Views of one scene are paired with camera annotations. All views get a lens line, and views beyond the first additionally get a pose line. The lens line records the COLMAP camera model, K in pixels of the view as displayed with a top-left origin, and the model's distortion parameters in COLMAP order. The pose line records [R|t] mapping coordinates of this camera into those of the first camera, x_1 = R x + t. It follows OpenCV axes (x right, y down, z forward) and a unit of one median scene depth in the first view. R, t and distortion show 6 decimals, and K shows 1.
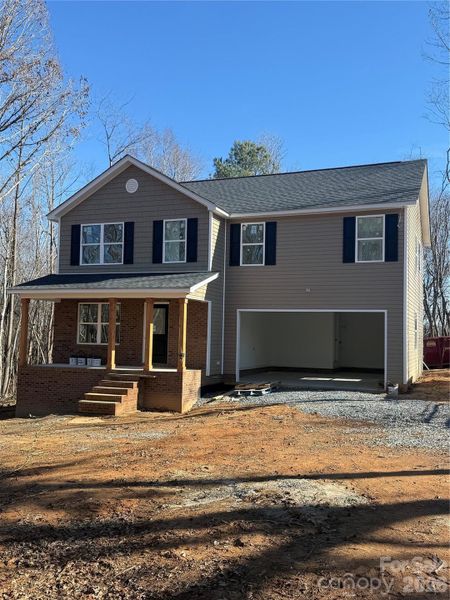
lens RADIAL K [[413.3, 0, 225.0], [0, 413.3, 300.0], [0, 0, 1]] dist [0.050427, -0.001209]
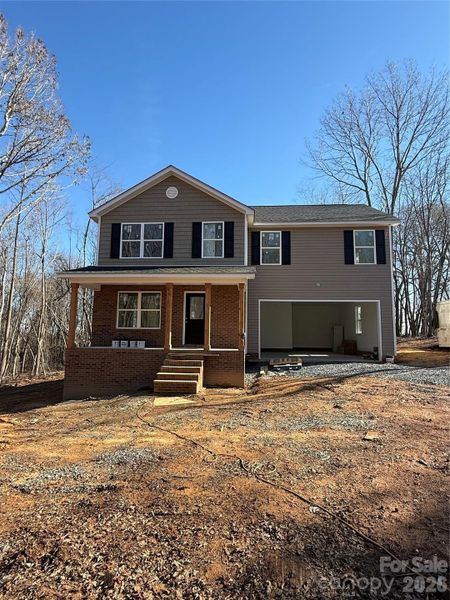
lens RADIAL K [[264.3, 0, 225.1], [0, 264.3, 299.6], [0, 0, 1]] dist [-0.001438, 0.007584]
pose [[0.972971, 0.022823, 0.229799, -0.247451], [-0.015300, 0.999289, -0.034467, 0.050784], [-0.230422, 0.030019, 0.972628, 0.257027]]
